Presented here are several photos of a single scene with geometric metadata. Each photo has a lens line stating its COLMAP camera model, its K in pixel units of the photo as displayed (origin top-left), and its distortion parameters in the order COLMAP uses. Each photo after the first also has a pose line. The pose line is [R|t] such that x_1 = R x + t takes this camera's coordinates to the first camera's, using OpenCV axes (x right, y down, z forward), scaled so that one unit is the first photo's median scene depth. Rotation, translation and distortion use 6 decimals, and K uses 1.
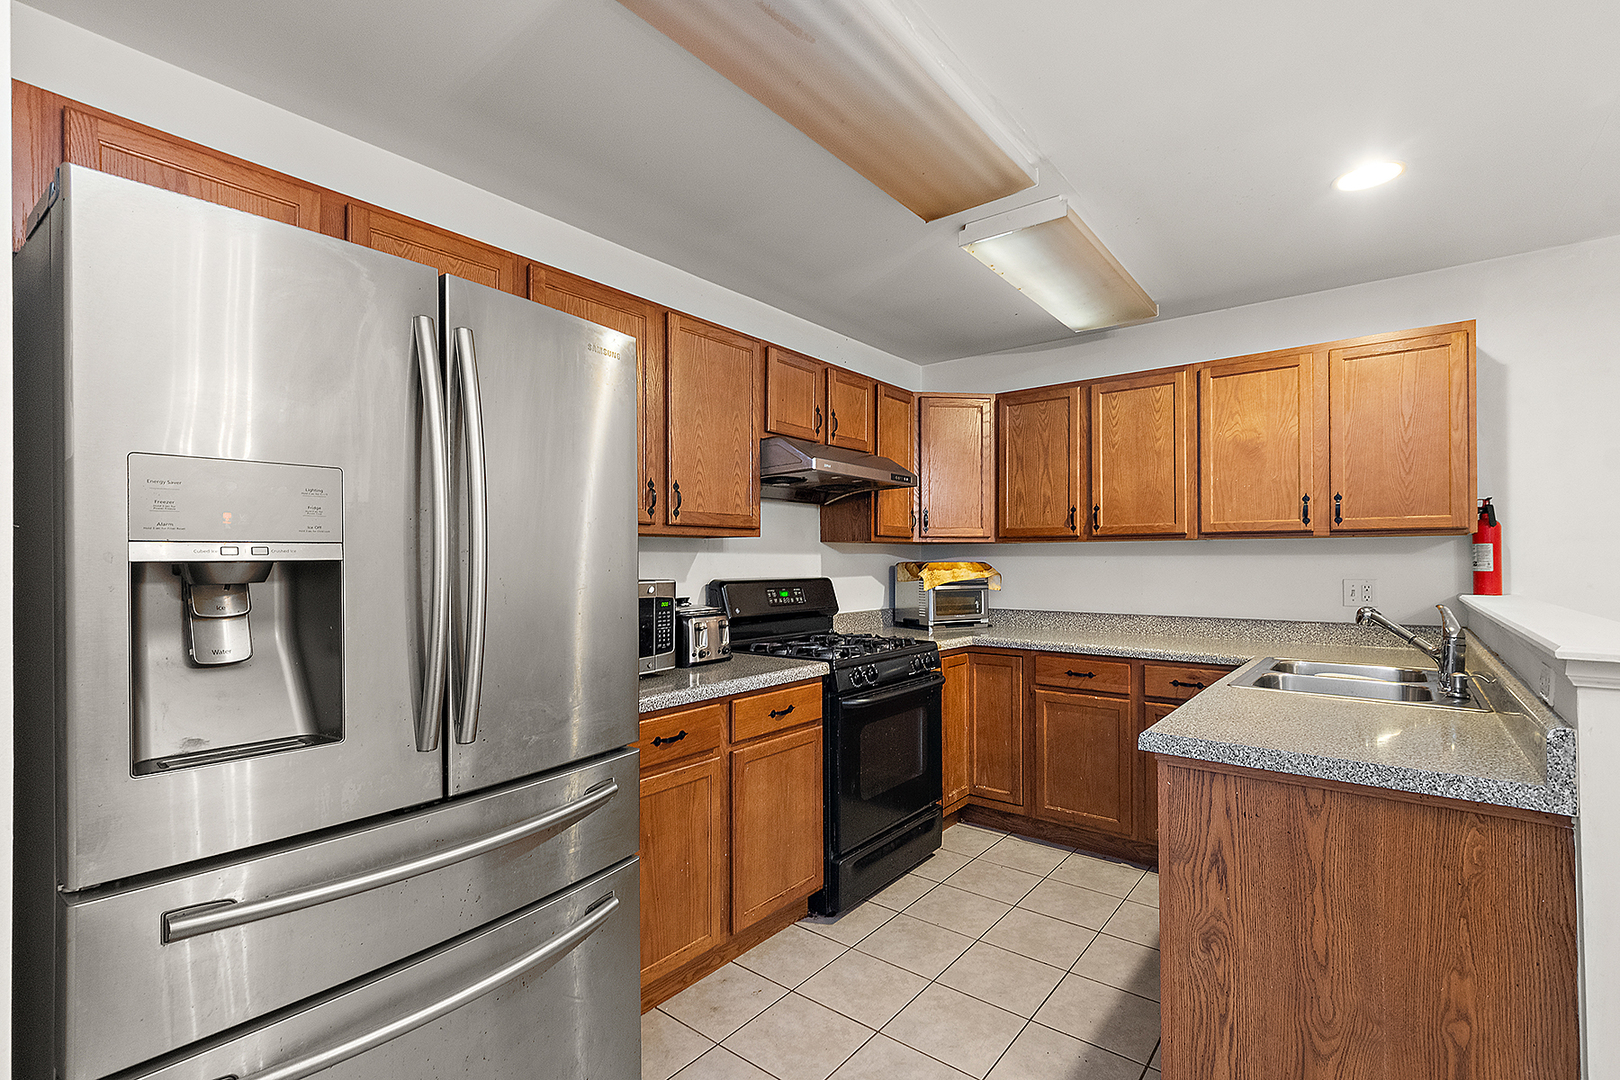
lens RADIAL K [[733.8, 0, 803.8], [0, 733.8, 556.7], [0, 0, 1]] dist [-0.000348, -0.001061]
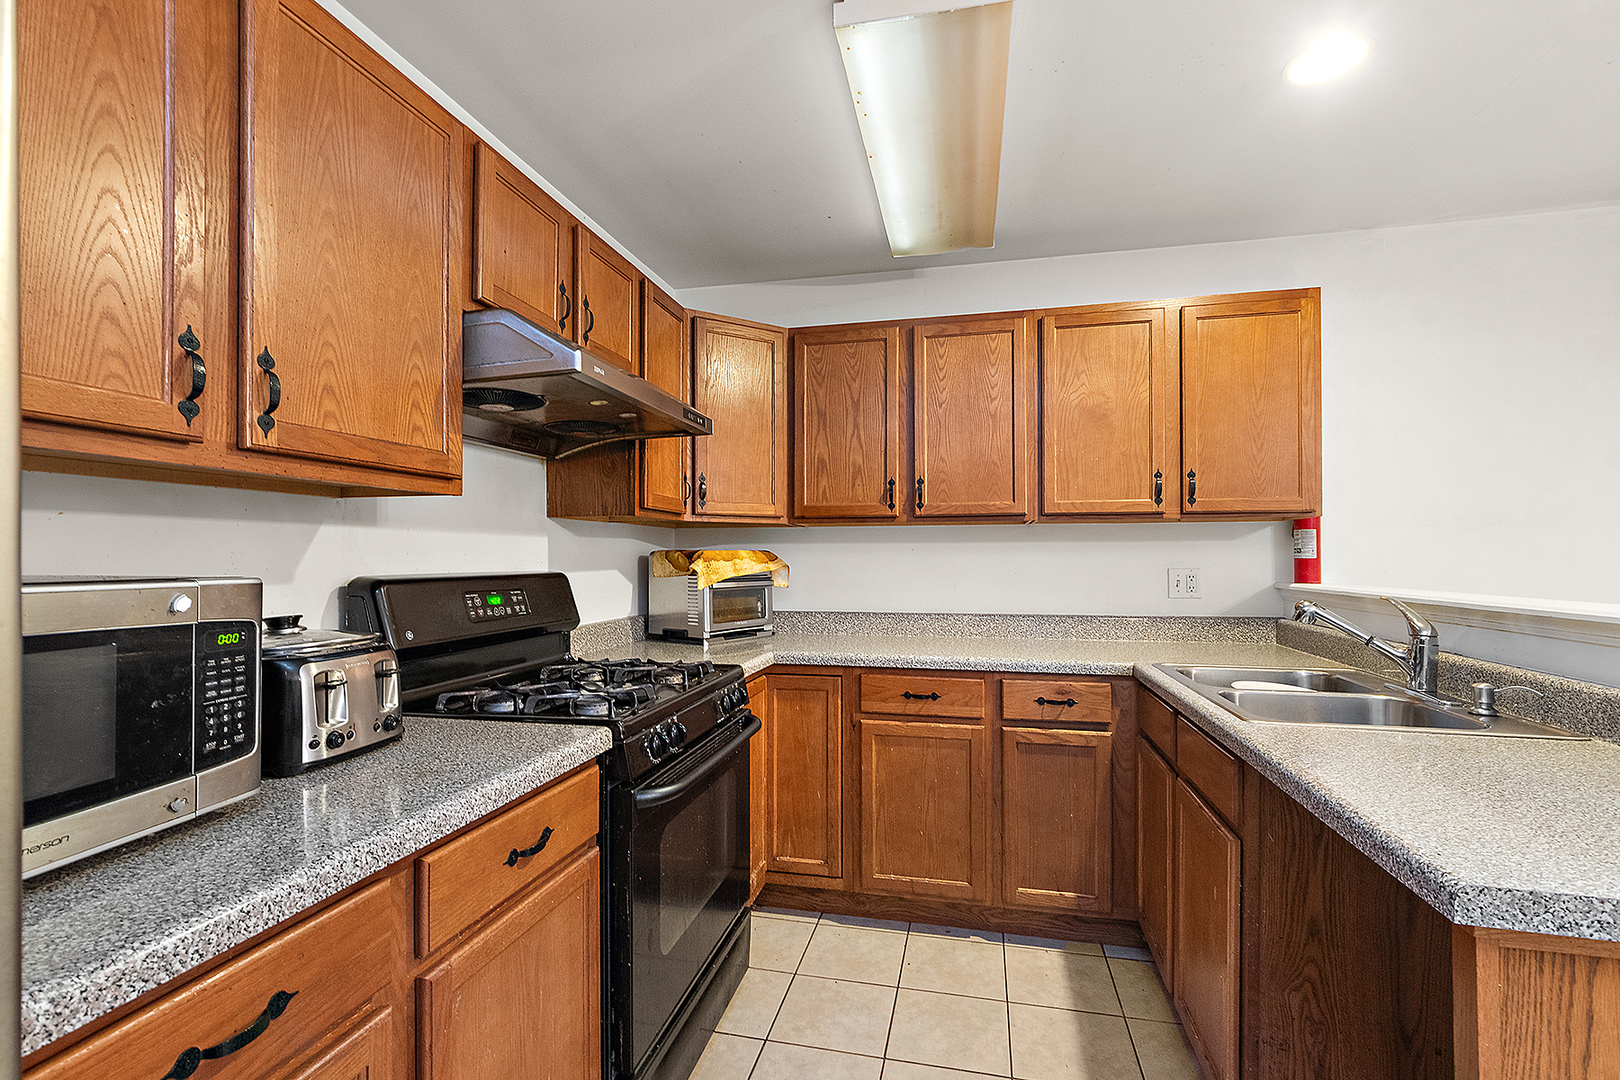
lens RADIAL K [[733.8, 0, 812.3], [0, 733.8, 552.9], [0, 0, 1]] dist [-0.000348, -0.001061]
pose [[0.898734, 0.002825, 0.438485, -0.062407], [-0.002707, 0.999996, -0.000895, 0.014098], [-0.438485, -0.000382, 0.898738, 0.398286]]
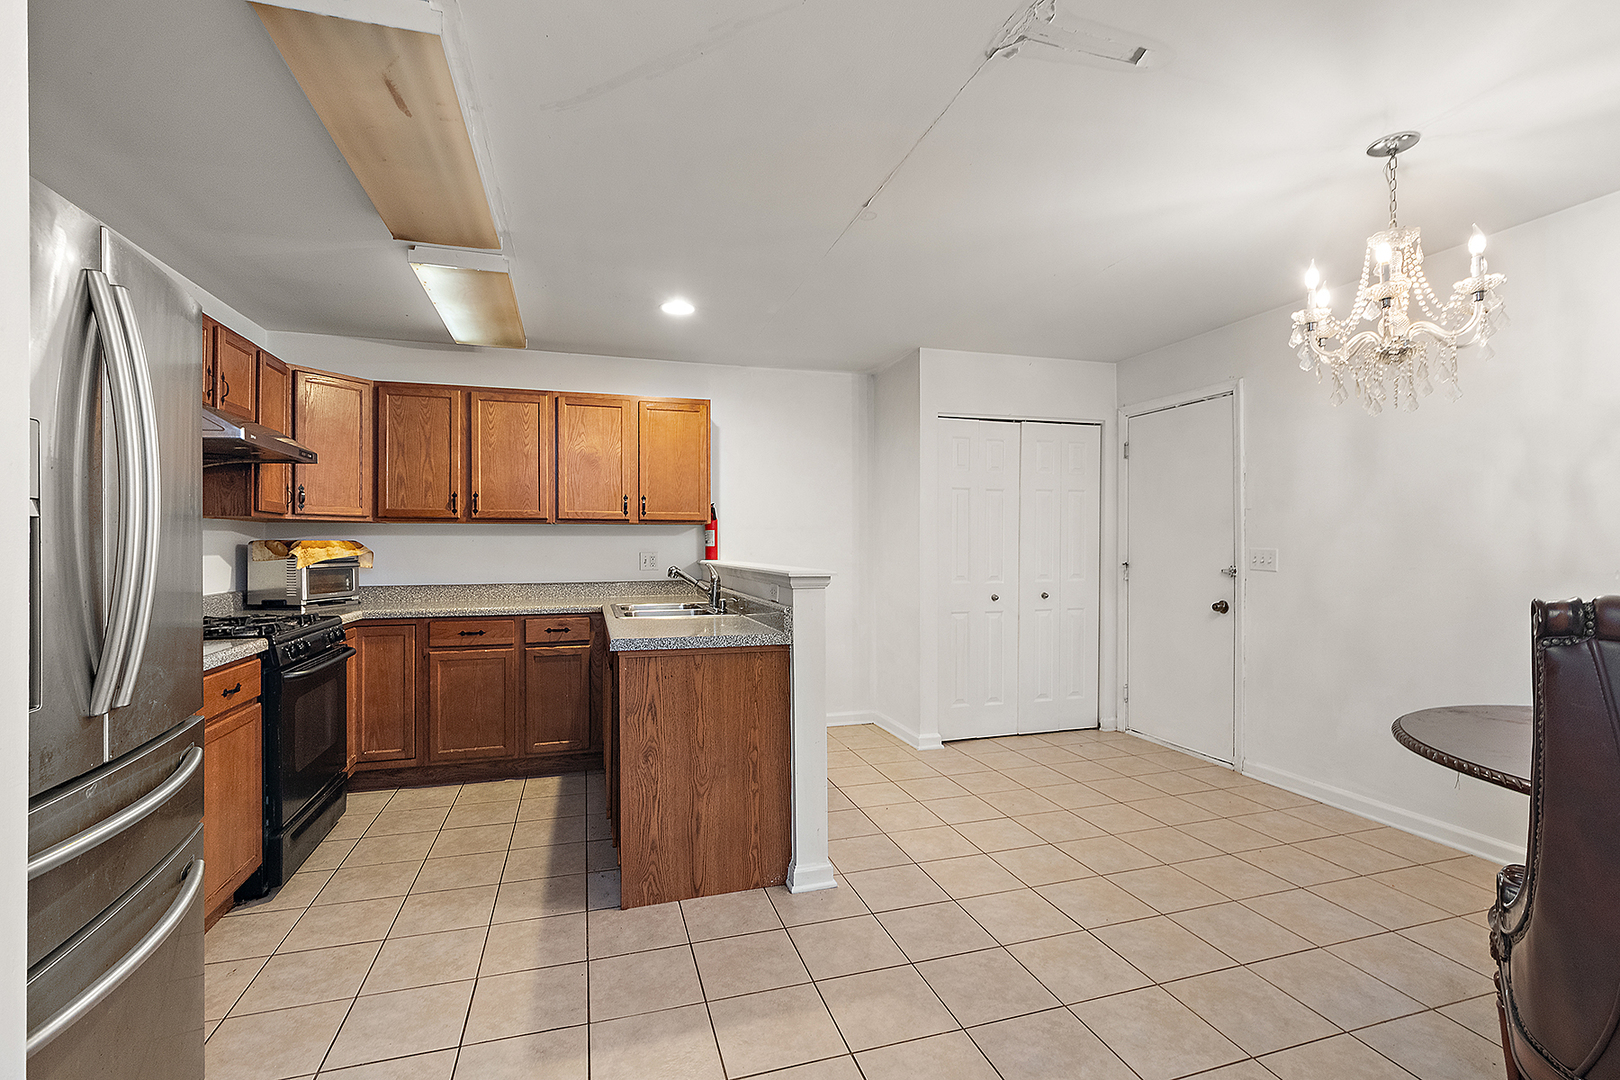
lens RADIAL K [[733.8, 0, 811.8], [0, 733.8, 541.7], [0, 0, 1]] dist [-0.000348, -0.001061]
pose [[0.558000, 0.005865, 0.829820, -0.336394], [-0.004123, 0.999982, -0.004296, 0.014252], [-0.829831, -0.001024, 0.558014, -0.141680]]
